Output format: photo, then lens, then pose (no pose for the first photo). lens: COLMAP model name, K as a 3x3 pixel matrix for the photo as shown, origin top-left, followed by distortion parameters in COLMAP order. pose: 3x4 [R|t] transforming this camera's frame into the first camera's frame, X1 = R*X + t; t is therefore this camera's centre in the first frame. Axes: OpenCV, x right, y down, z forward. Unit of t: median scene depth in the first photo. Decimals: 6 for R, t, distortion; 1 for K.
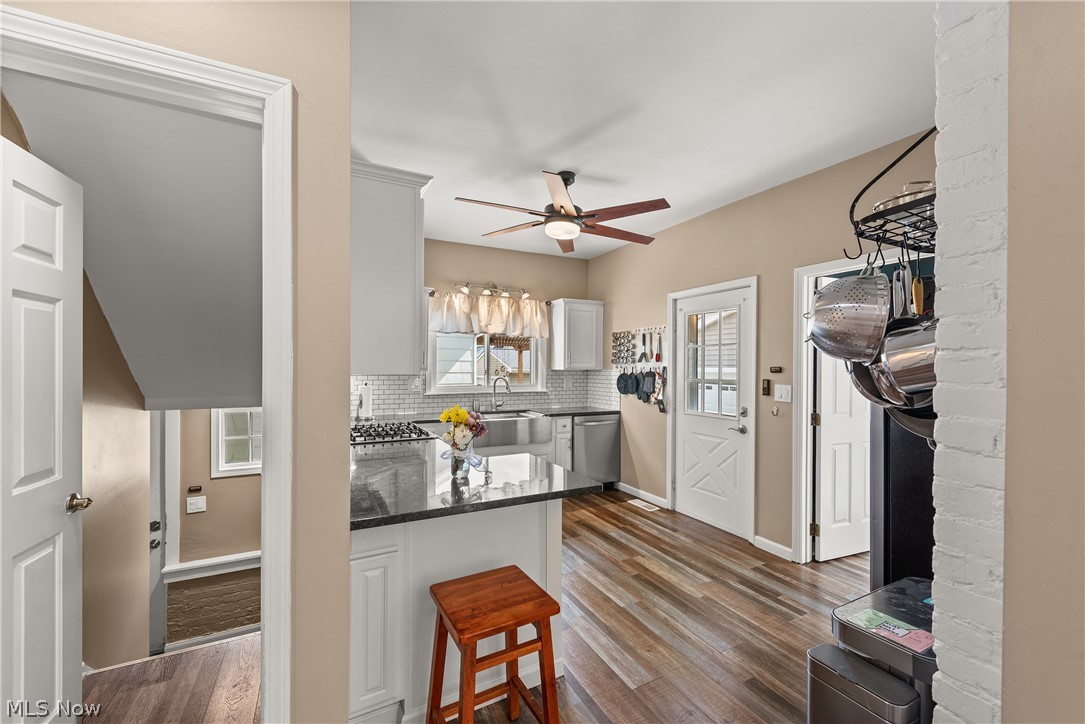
lens RADIAL K [[435.5, 0, 543.8], [0, 435.5, 366.4], [0, 0, 1]] dist [0.011003, -0.000087]
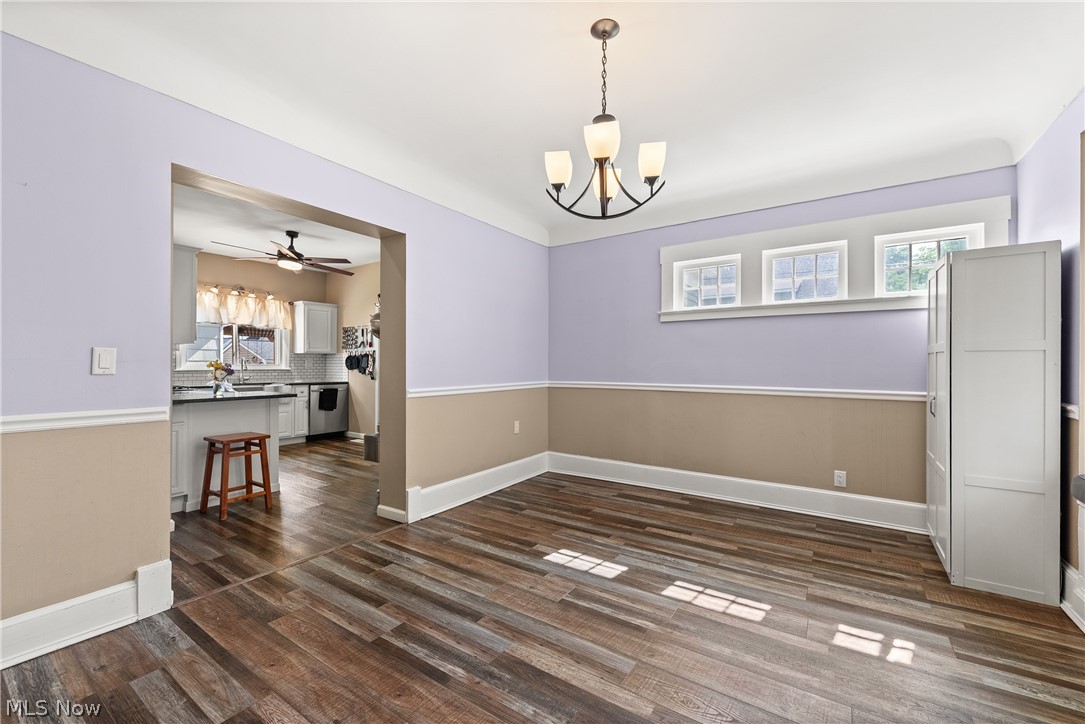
lens RADIAL K [[435.5, 0, 543.8], [0, 435.5, 366.4], [0, 0, 1]] dist [0.011003, -0.000087]
pose [[0.885762, -0.002375, 0.464133, 0.090151], [-0.001071, 0.999974, 0.007160, 0.046484], [-0.464138, -0.006839, 0.885737, -0.673812]]
